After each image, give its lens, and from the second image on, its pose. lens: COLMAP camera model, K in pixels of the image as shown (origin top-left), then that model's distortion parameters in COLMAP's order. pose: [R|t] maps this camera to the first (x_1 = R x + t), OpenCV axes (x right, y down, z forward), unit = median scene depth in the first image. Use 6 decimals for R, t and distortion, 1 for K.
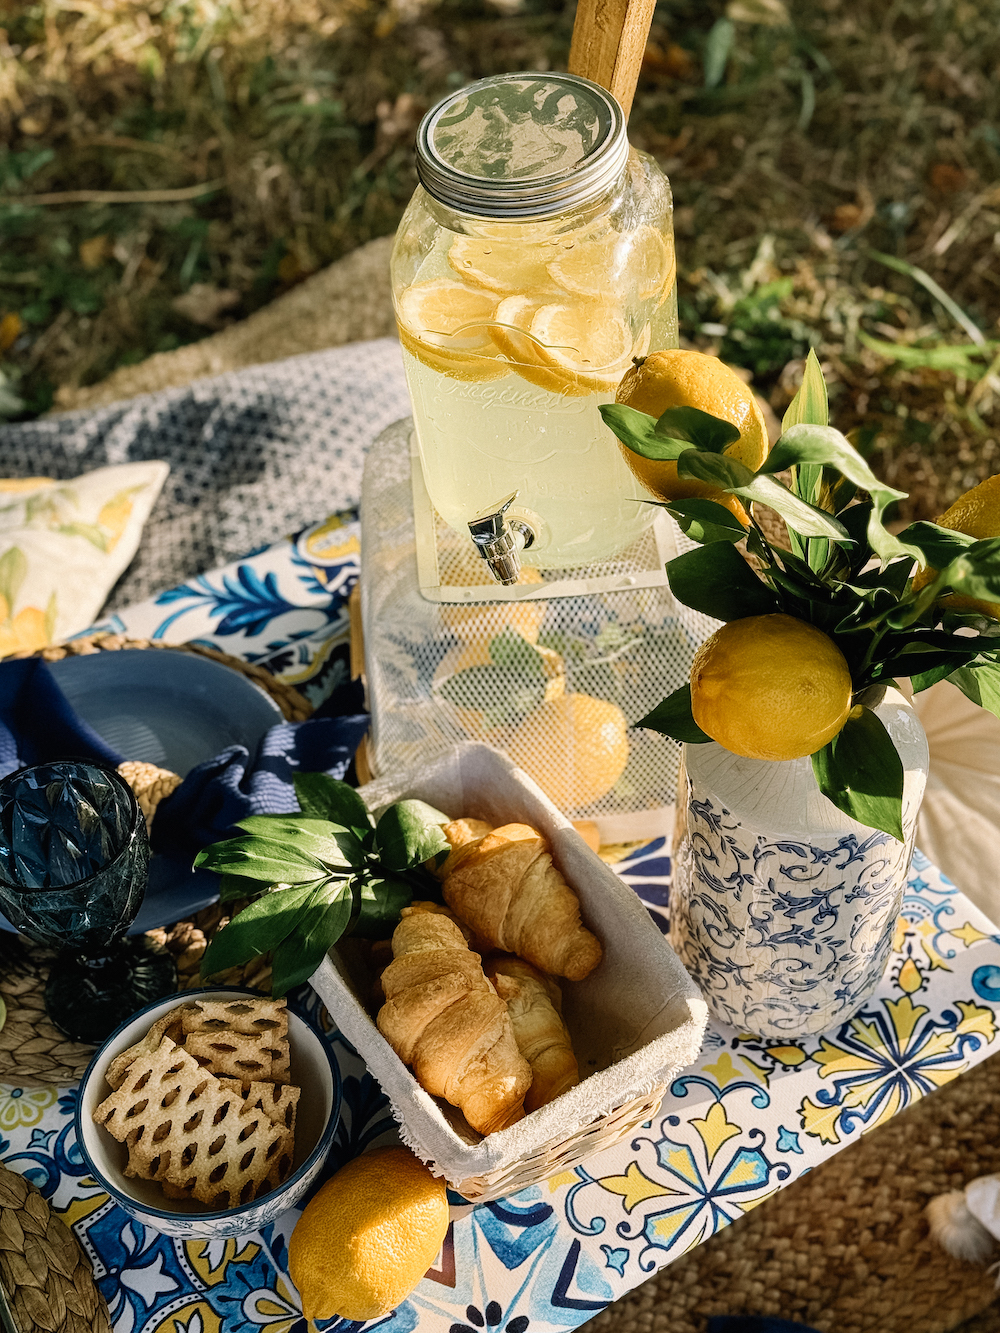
lens RADIAL K [[2090.9, 0, 491.5], [0, 2090.9, 702.2], [0, 0, 1]] dist [0.144200, 0.000000]
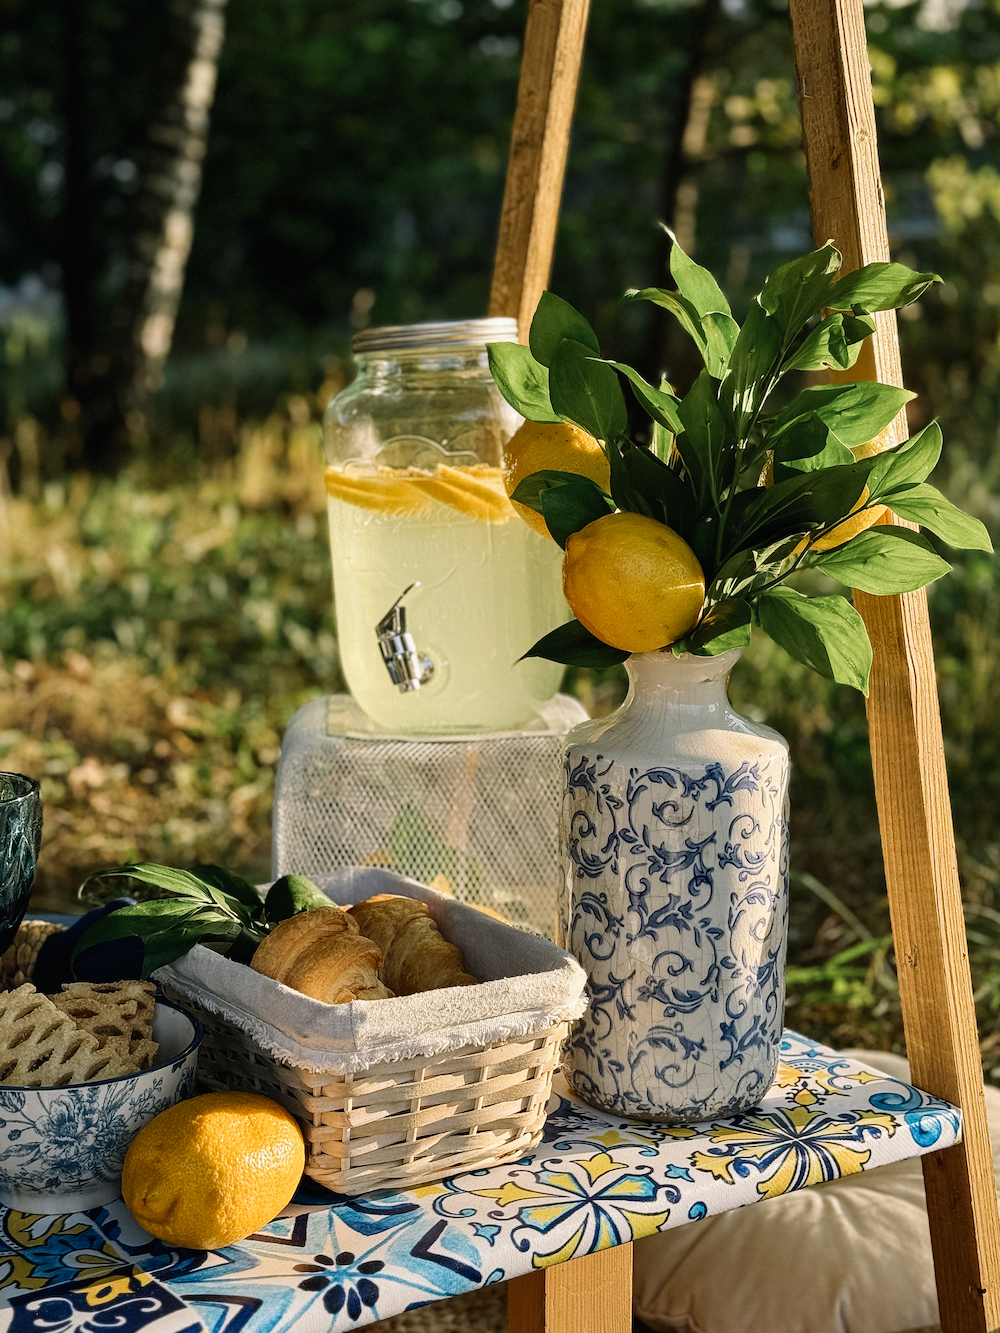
lens RADIAL K [[2090.9, 0, 501.7], [0, 2090.9, 658.0], [0, 0, 1]] dist [0.144200, 0.000000]
pose [[0.999252, 0.037824, 0.007993, 0.048072], [-0.023810, 0.765034, -0.643549, 0.641474], [-0.030456, 0.642878, 0.765363, 0.149569]]
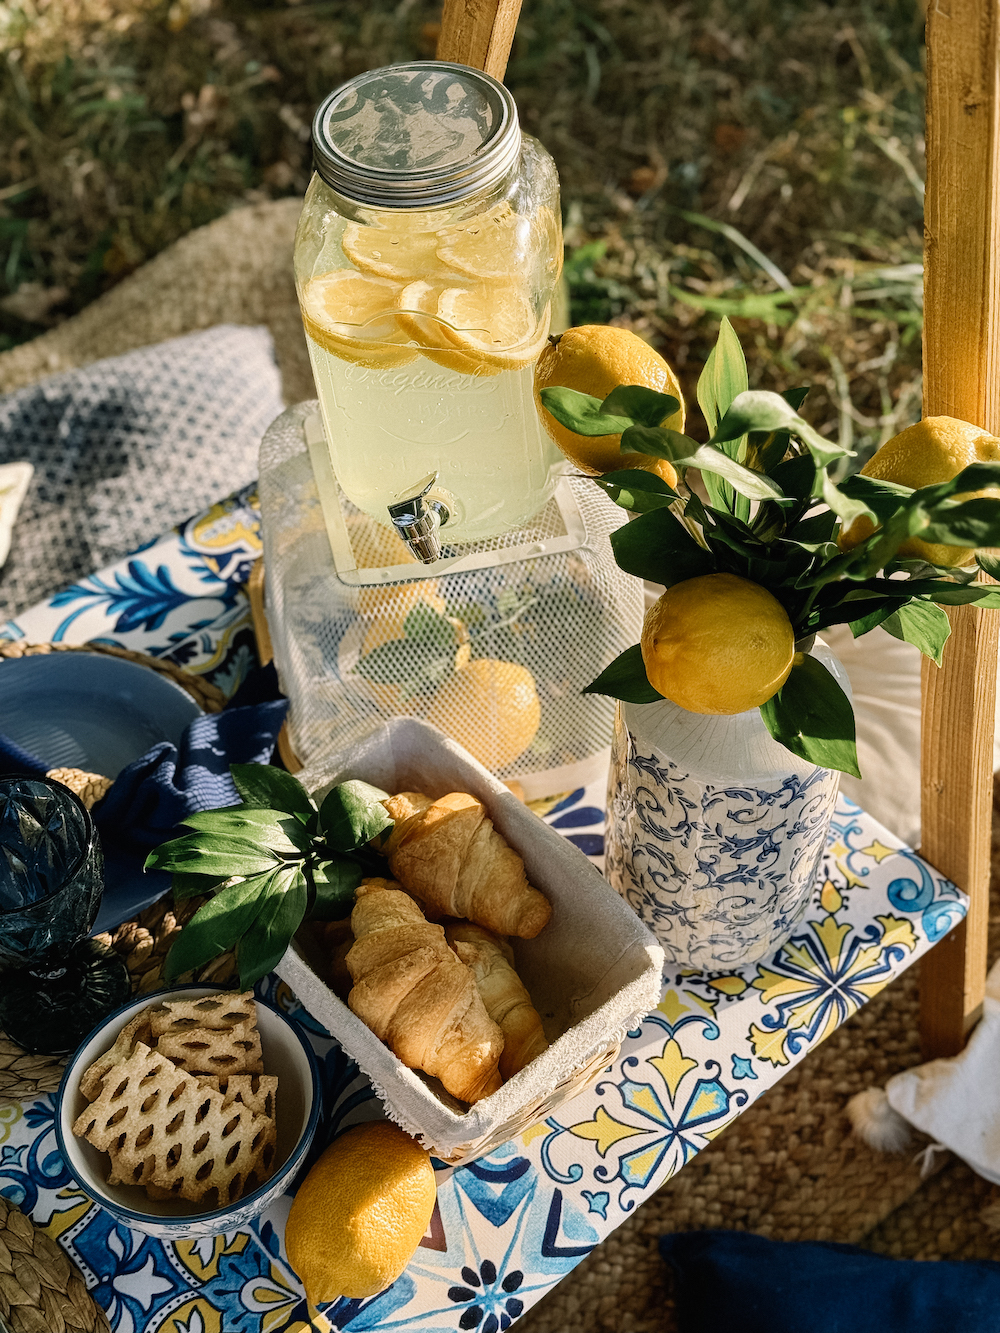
lens RADIAL K [[1951.2, 0, 497.7], [0, 1951.2, 656.0], [0, 0, 1]] dist [0.128713, 0.000000]
pose [[0.988587, -0.093628, 0.118022, -0.076709], [0.092445, 0.995598, 0.015469, -0.022602], [-0.118950, -0.004382, 0.992891, 0.045747]]
